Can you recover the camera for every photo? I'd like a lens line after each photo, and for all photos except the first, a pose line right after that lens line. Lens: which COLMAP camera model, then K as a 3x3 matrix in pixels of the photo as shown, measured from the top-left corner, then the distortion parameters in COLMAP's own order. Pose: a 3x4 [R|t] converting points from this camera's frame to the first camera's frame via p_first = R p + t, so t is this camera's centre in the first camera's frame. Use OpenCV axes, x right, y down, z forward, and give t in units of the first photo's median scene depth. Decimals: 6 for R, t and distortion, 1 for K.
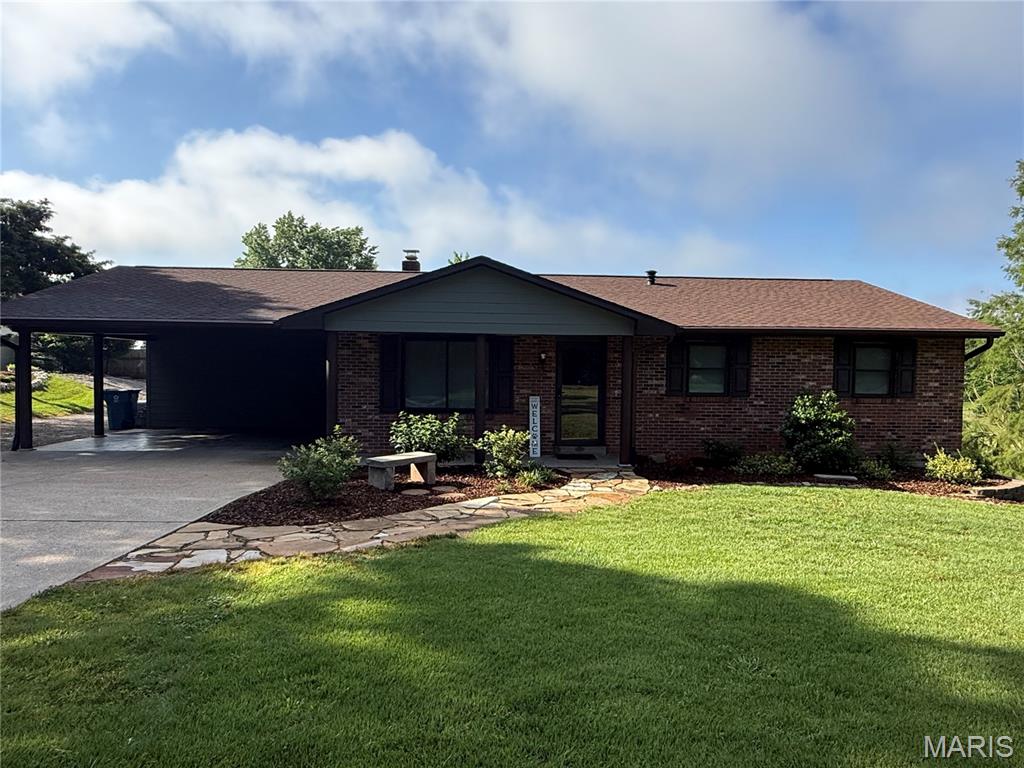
lens RADIAL K [[652.0, 0, 514.3], [0, 652.0, 385.8], [0, 0, 1]] dist [0.003733, -0.002013]
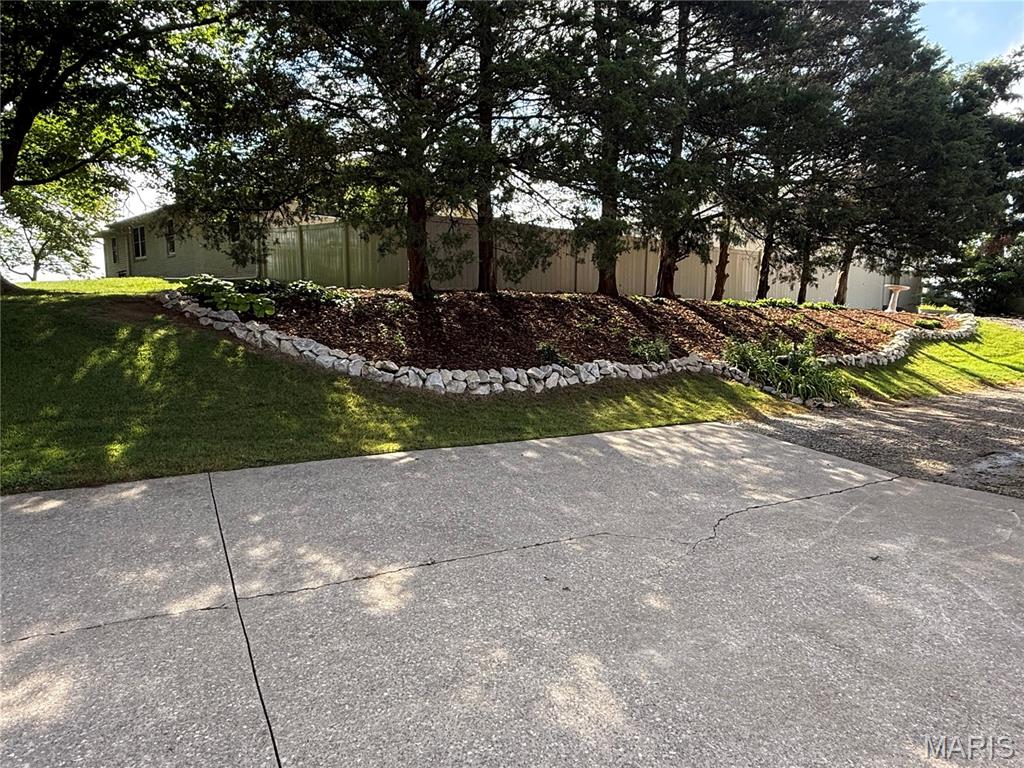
lens RADIAL K [[652.0, 0, 515.7], [0, 652.0, 389.8], [0, 0, 1]] dist [0.003733, -0.002013]
pose [[0.425162, 0.111144, -0.898267, -0.545530], [-0.023302, 0.993447, 0.111892, -0.016152], [0.904817, -0.026641, 0.424966, 0.460131]]
